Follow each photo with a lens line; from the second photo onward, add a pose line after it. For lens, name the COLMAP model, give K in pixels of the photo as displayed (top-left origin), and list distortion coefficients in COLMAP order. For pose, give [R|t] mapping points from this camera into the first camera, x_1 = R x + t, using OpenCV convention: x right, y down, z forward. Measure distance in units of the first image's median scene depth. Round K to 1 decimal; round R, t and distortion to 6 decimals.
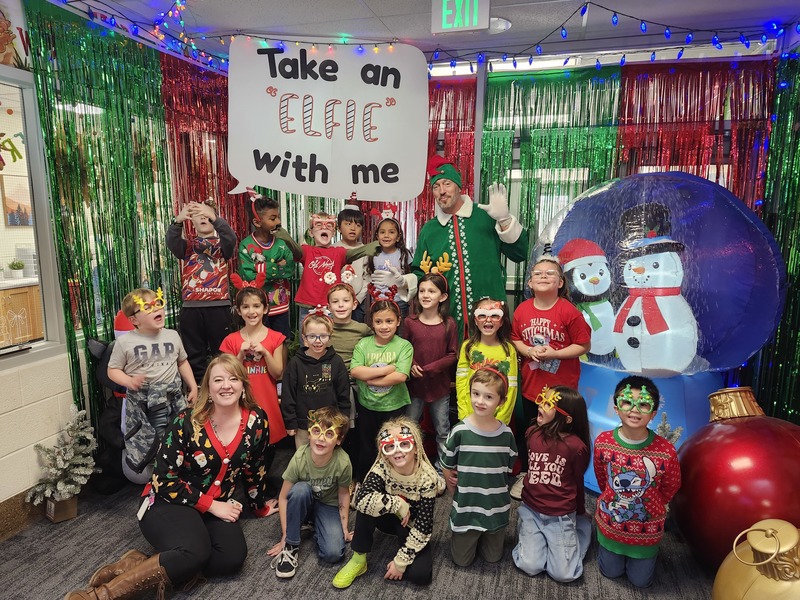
lens RADIAL K [[567.2, 0, 398.0], [0, 567.2, 316.4], [0, 0, 1]] dist [0.026581, -0.040731]
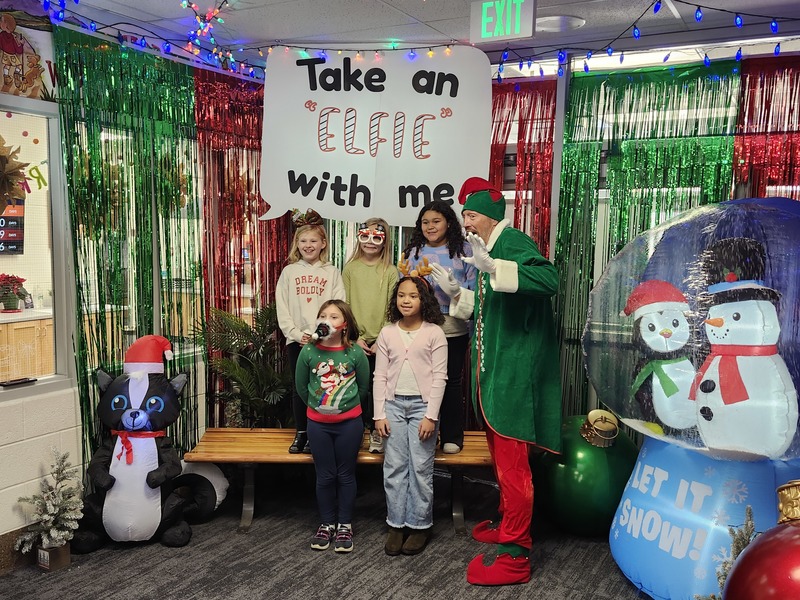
lens RADIAL K [[795.7, 0, 380.4], [0, 795.7, 312.9], [0, 0, 1]] dist [0.034913, 0.000000]
pose [[0.973653, 0.031474, -0.225853, 0.171090], [-0.047400, 0.996730, -0.065441, 0.001843], [0.223054, 0.074422, 0.971961, -0.154122]]
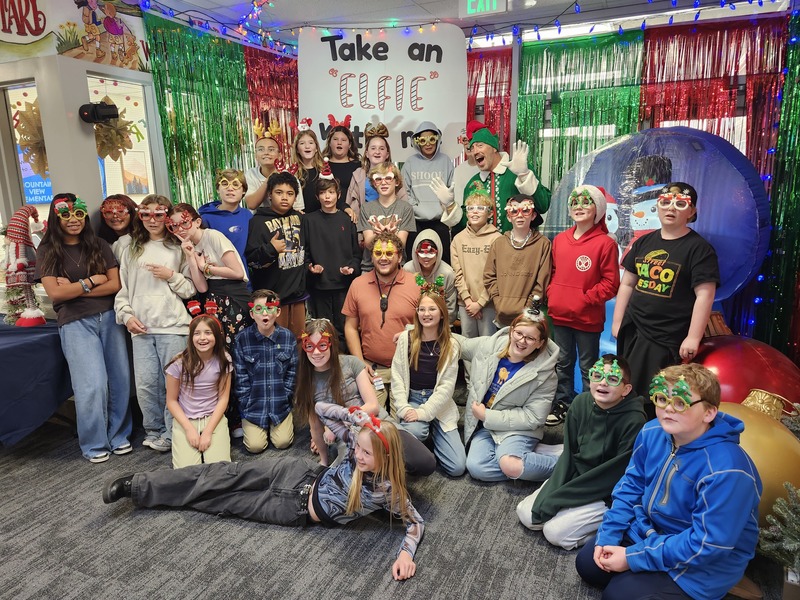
lens RADIAL K [[567.2, 0, 395.1], [0, 567.2, 309.0], [0, 0, 1]] dist [0.026581, -0.040731]
pose [[0.988594, 0.001887, -0.150592, 0.085233], [0.005983, 0.998640, 0.051790, 0.037768], [0.150485, -0.052100, 0.987239, -0.180326]]
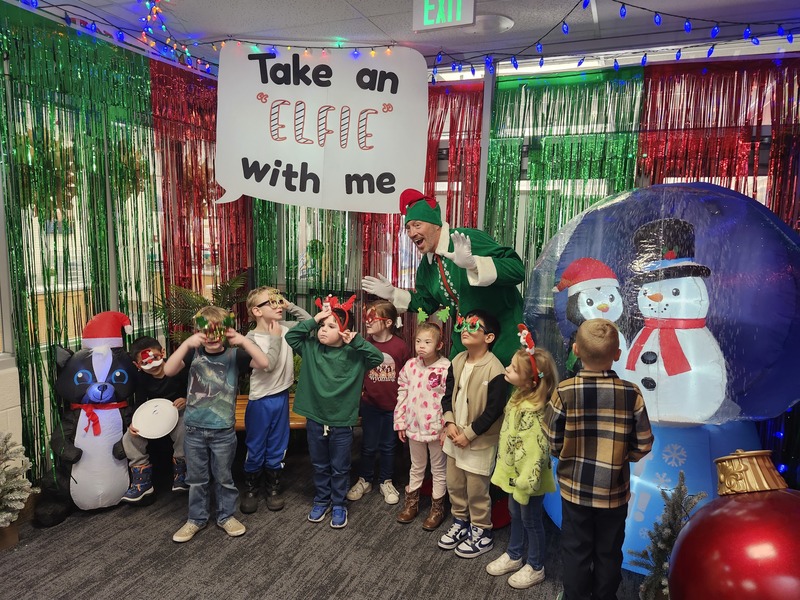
lens RADIAL K [[567.2, 0, 399.5], [0, 567.2, 301.6], [0, 0, 1]] dist [0.026581, -0.040731]
pose [[0.993906, 0.028959, -0.106359, 0.116974], [-0.033930, 0.998400, -0.045230, -0.017416], [0.104879, 0.048563, 0.993299, 0.089332]]
